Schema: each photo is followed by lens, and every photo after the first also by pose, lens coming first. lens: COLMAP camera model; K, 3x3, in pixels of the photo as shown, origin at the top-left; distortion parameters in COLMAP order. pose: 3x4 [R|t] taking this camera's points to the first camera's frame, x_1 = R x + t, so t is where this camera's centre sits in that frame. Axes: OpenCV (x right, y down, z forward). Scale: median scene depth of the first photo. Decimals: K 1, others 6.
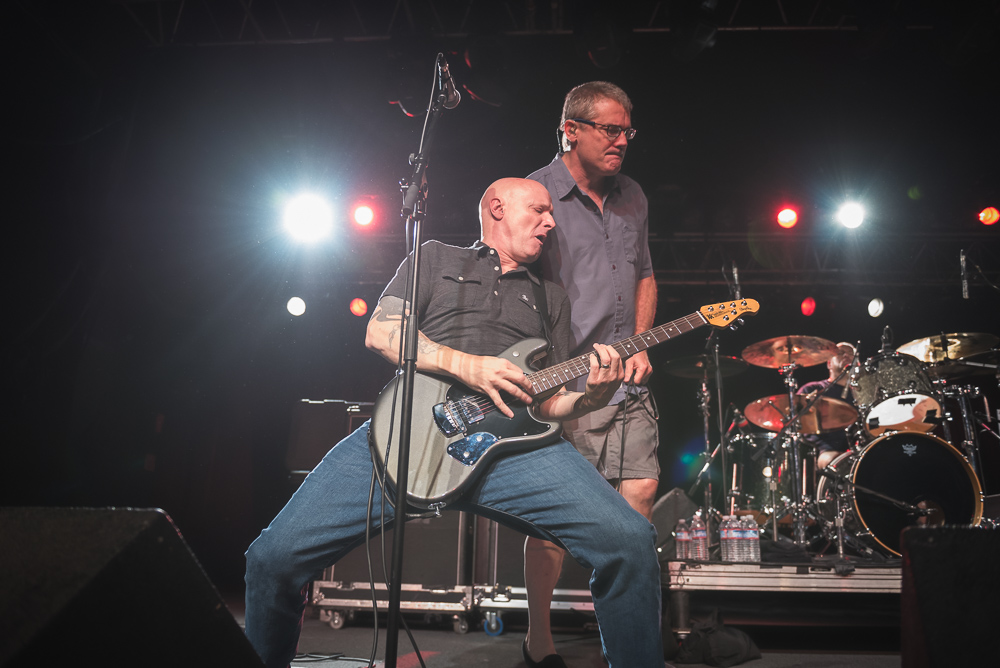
lens RADIAL K [[742.1, 0, 500.0], [0, 742.1, 334.0], [0, 0, 1]] dist [-0.053078, -0.000449]
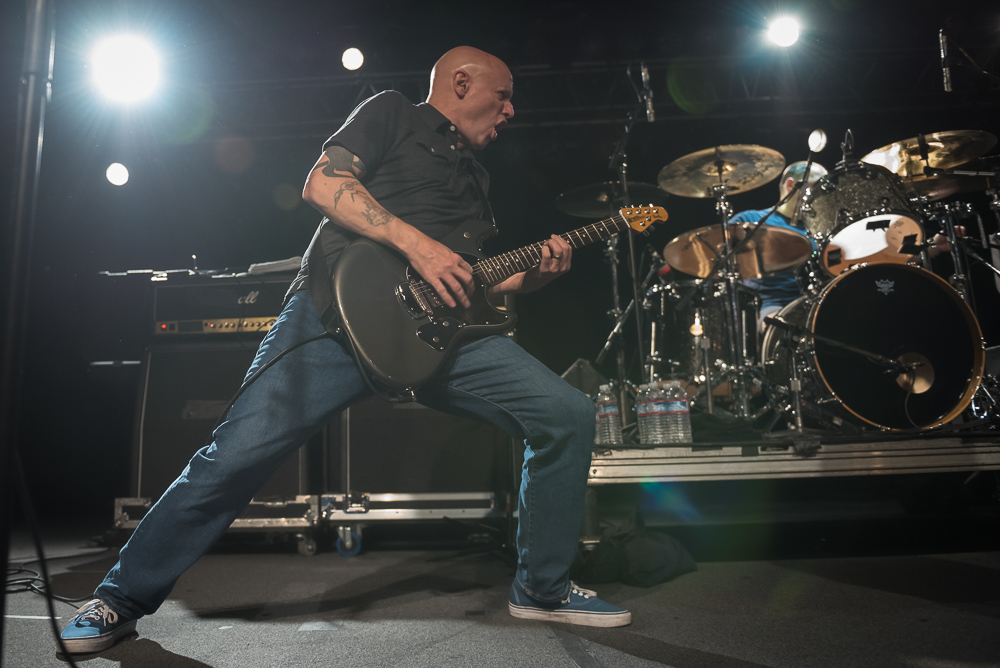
lens RADIAL K [[832.6, 0, 394.9], [0, 832.6, 270.3], [0, 0, 1]] dist [-0.054793, -0.002869]
pose [[0.998772, -0.048914, 0.007841, 0.048700], [0.048310, 0.996754, 0.064404, 0.058191], [-0.010966, -0.063946, 0.997893, 0.155144]]
